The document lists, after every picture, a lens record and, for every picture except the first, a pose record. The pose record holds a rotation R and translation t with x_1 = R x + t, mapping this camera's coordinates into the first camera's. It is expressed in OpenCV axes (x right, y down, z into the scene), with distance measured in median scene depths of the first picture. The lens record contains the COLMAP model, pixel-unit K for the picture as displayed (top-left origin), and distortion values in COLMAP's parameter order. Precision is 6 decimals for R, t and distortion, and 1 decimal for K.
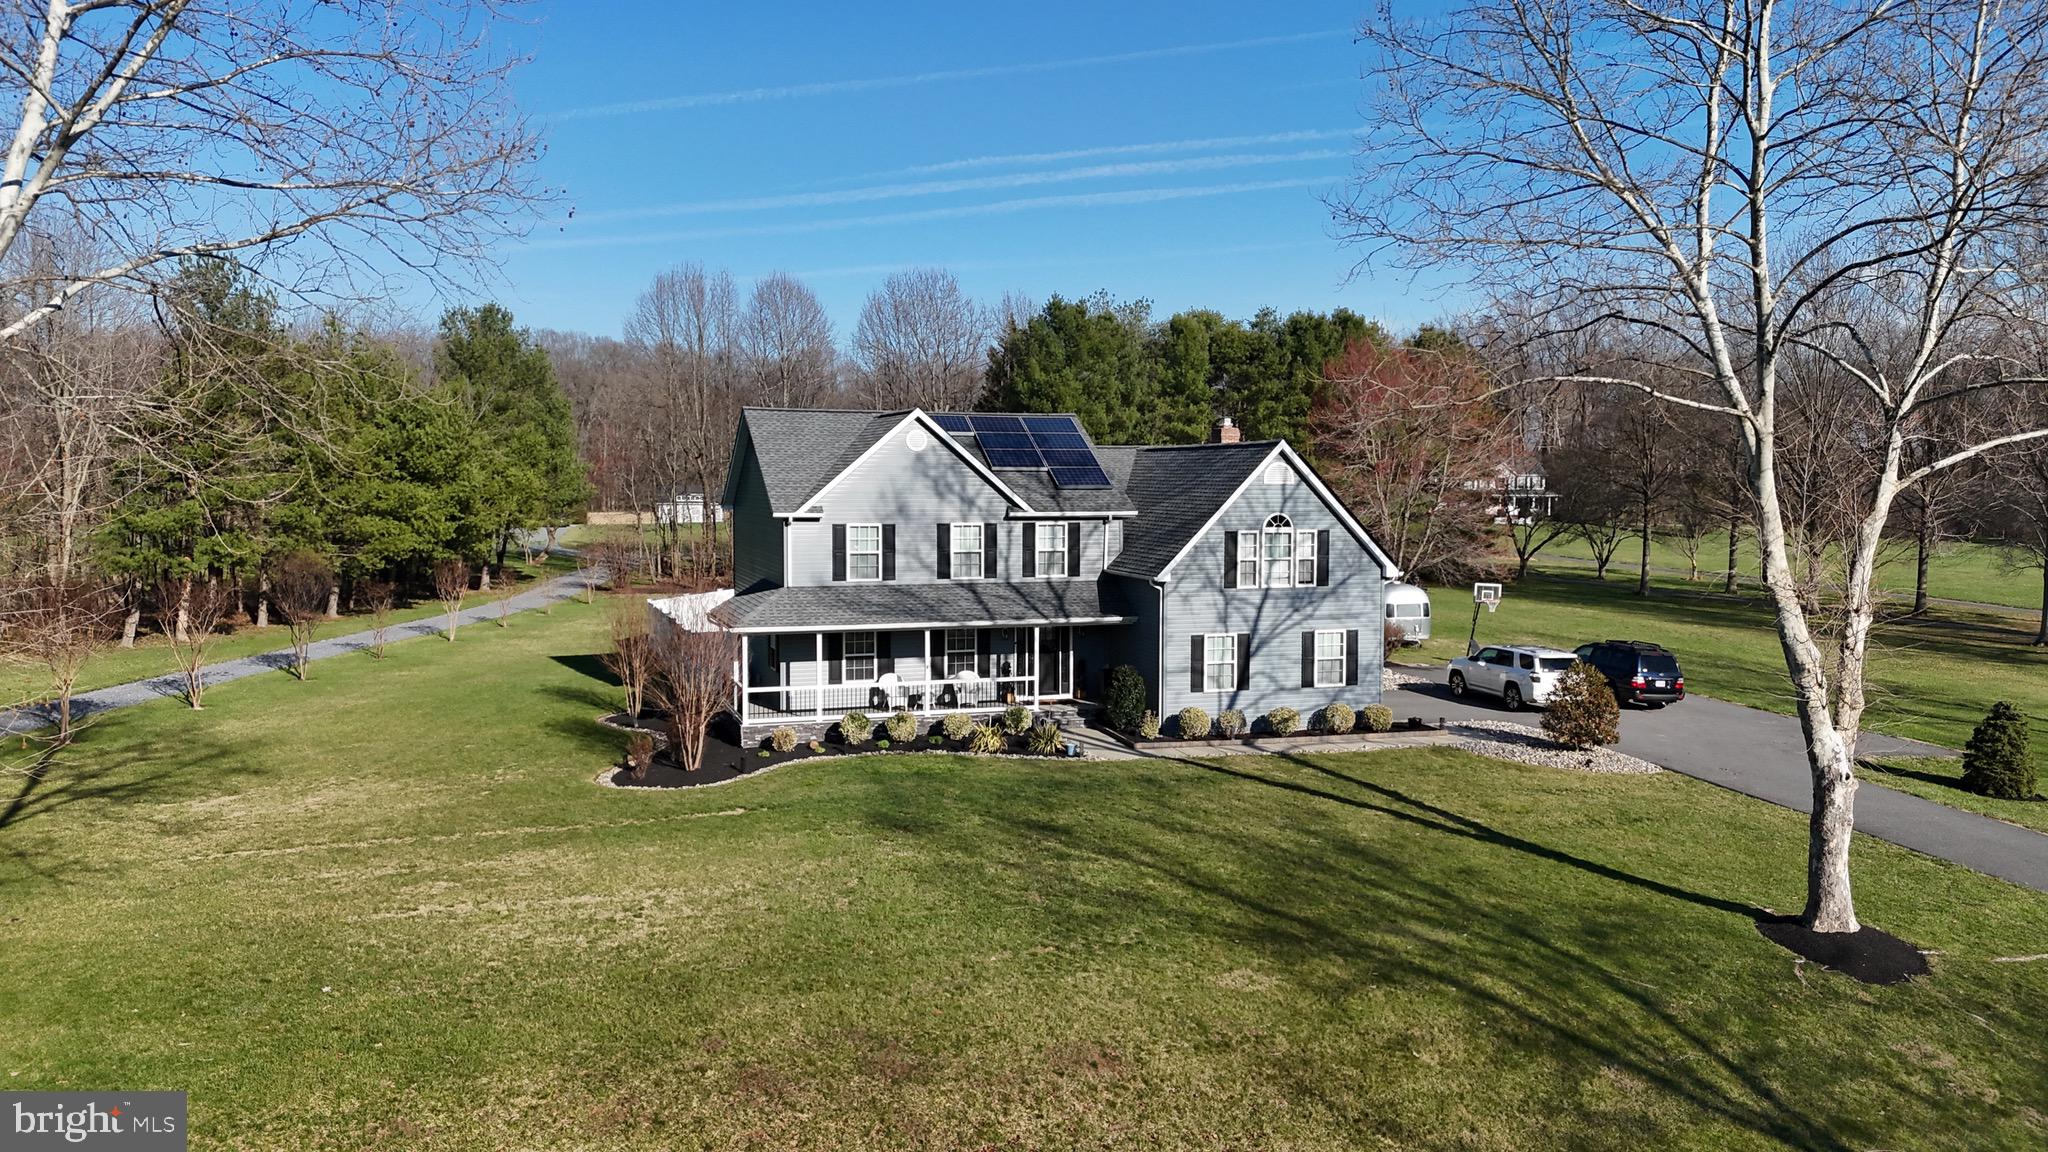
lens RADIAL K [[1484.9, 0, 1024.0], [0, 1484.9, 576.0], [0, 0, 1]] dist [0.092022, -0.110168]
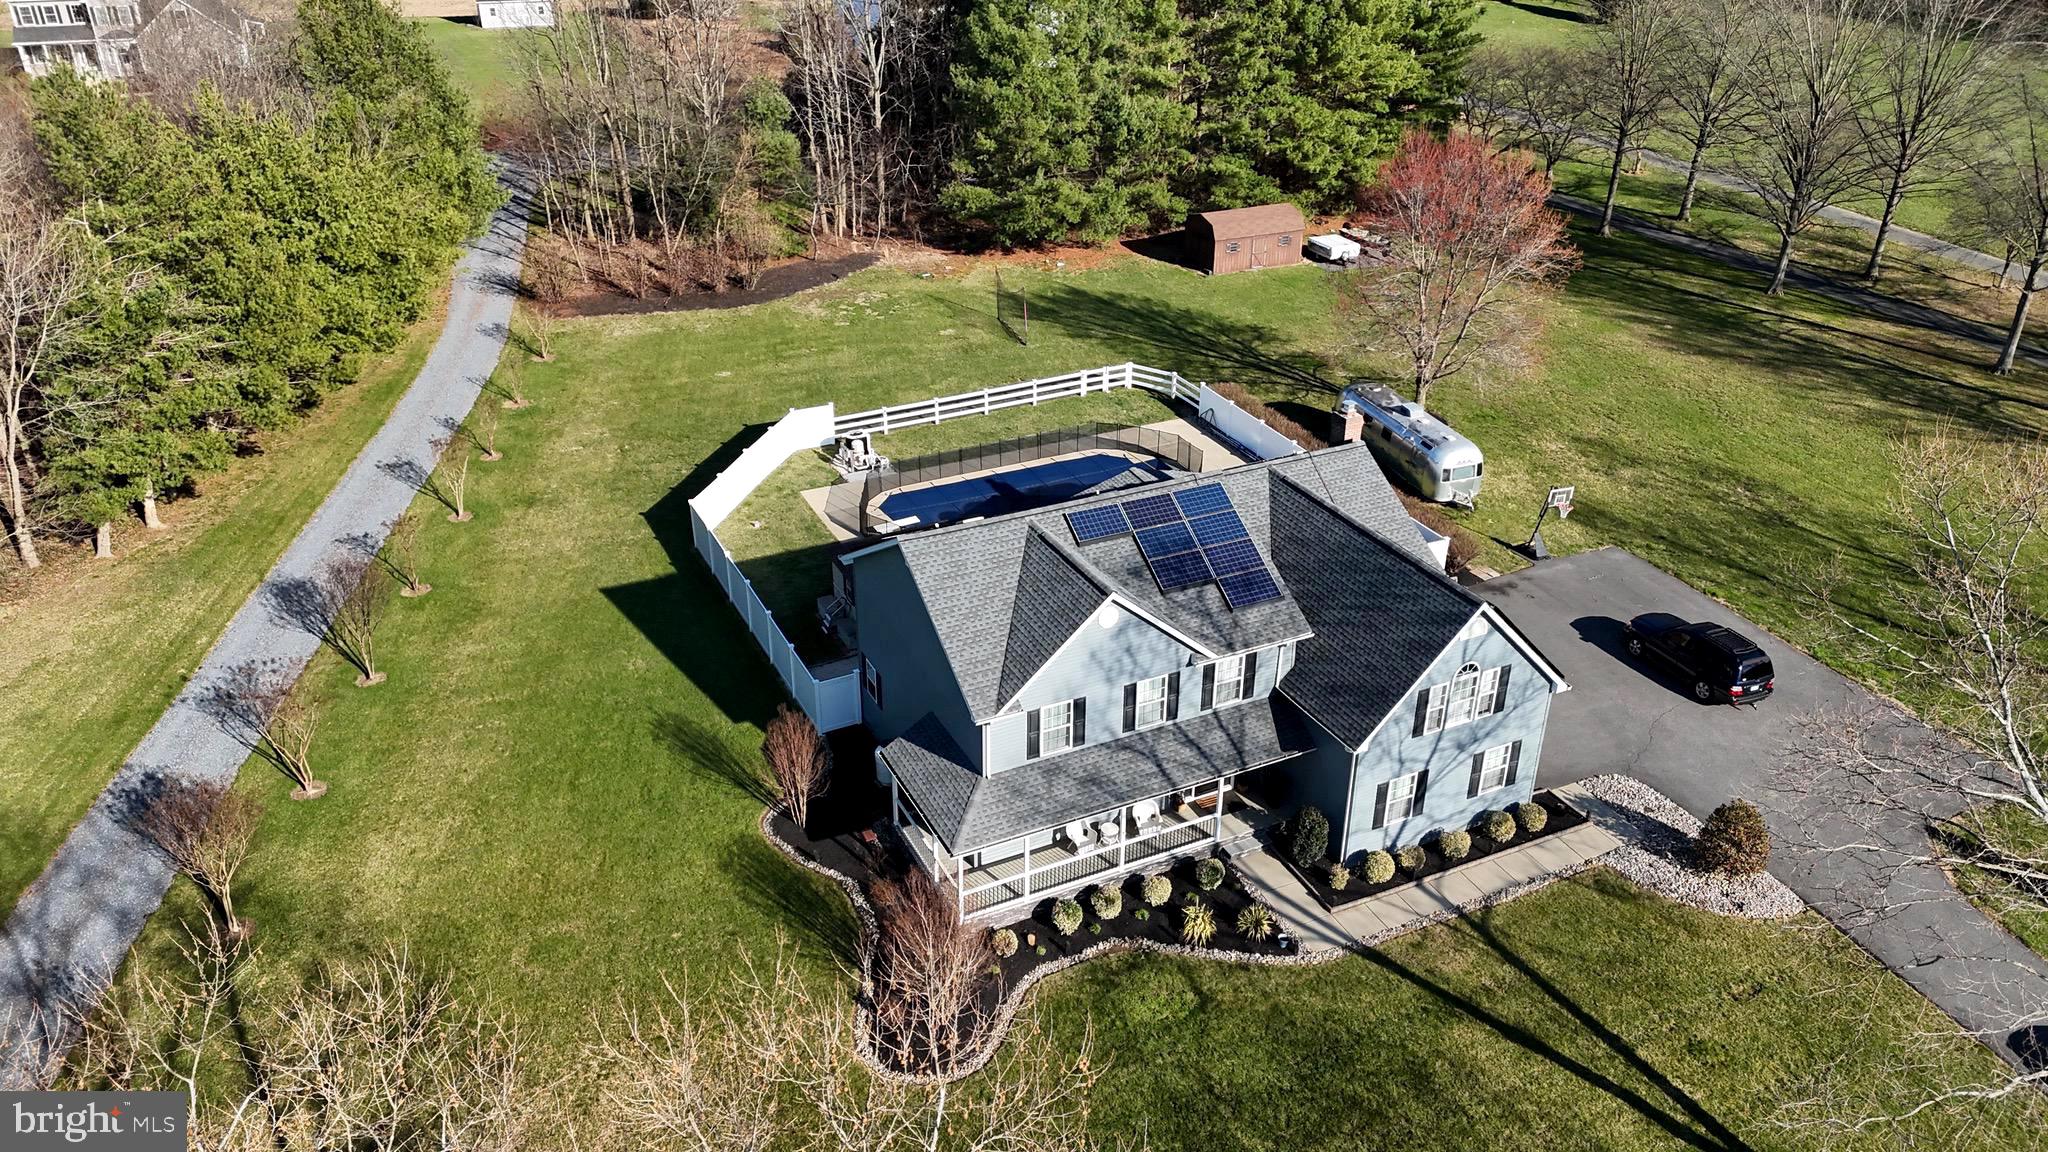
lens RADIAL K [[1484.9, 0, 1024.0], [0, 1484.9, 576.0], [0, 0, 1]] dist [0.092022, -0.110168]
pose [[0.991980, -0.062432, 0.109899, -0.229104], [0.011015, 0.908886, 0.416899, -0.512877], [-0.125914, -0.412345, 0.902285, 0.158958]]
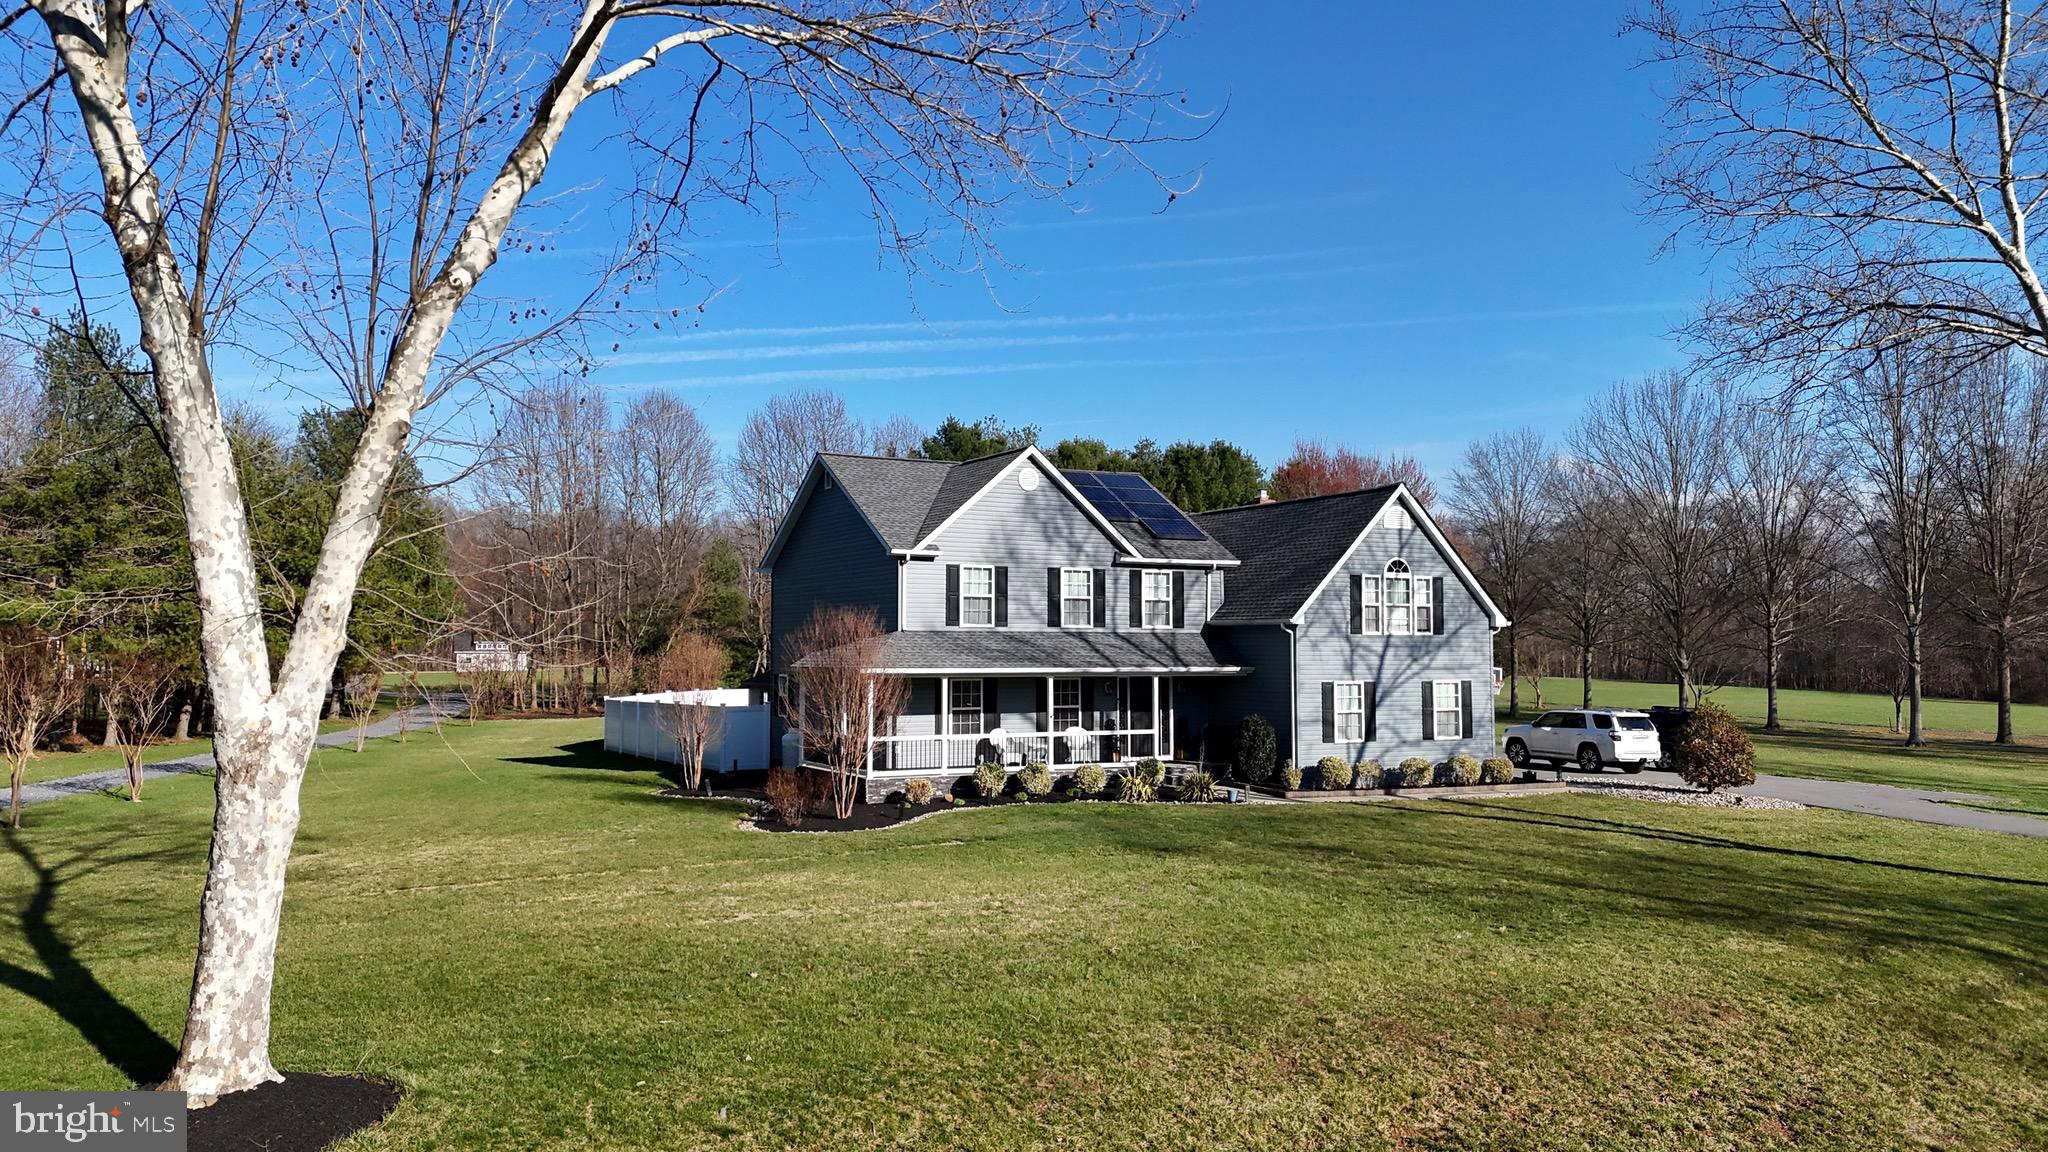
lens RADIAL K [[1491.9, 0, 1024.0], [0, 1491.9, 576.0], [0, 0, 1]] dist [0.104414, -0.113808]
pose [[0.986940, 0.006630, 0.160950, -0.227869], [0.012065, 0.993304, -0.114899, 0.078925], [-0.160634, 0.115340, 0.980252, 0.077063]]
